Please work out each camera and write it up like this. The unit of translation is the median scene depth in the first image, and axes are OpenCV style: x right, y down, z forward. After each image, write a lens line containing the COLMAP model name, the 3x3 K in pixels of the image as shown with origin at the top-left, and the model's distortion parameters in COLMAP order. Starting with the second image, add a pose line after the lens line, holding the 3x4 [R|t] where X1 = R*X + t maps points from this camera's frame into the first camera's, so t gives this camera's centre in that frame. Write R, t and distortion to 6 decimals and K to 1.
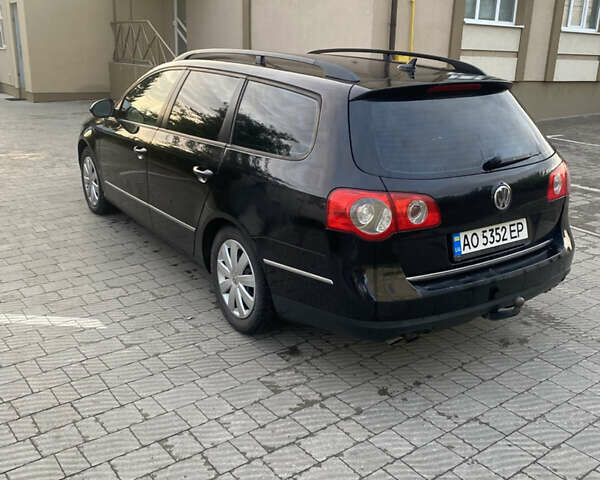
lens RADIAL K [[598.0, 0, 300.0], [0, 598.0, 239.0], [0, 0, 1]] dist [0.010880, 0.000000]
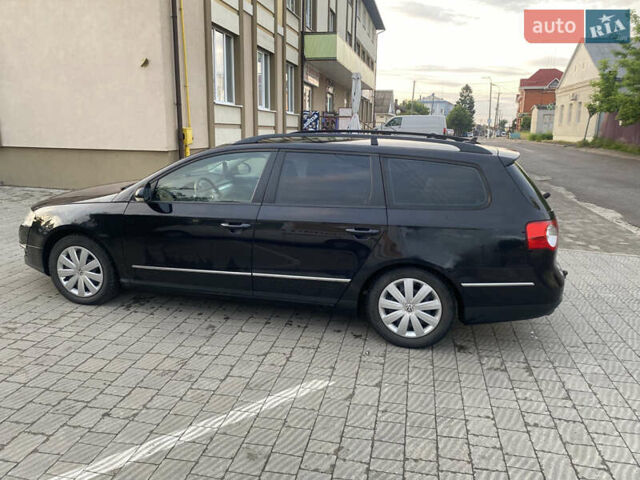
lens RADIAL K [[479.1, 0, 320.5], [0, 479.1, 241.7], [0, 0, 1]] dist [-0.004437, -0.003740]
pose [[0.750919, -0.168464, 0.638546, -0.917654], [0.203856, 0.978826, 0.018506, -0.136453], [-0.628143, 0.116275, 0.769361, 0.321593]]
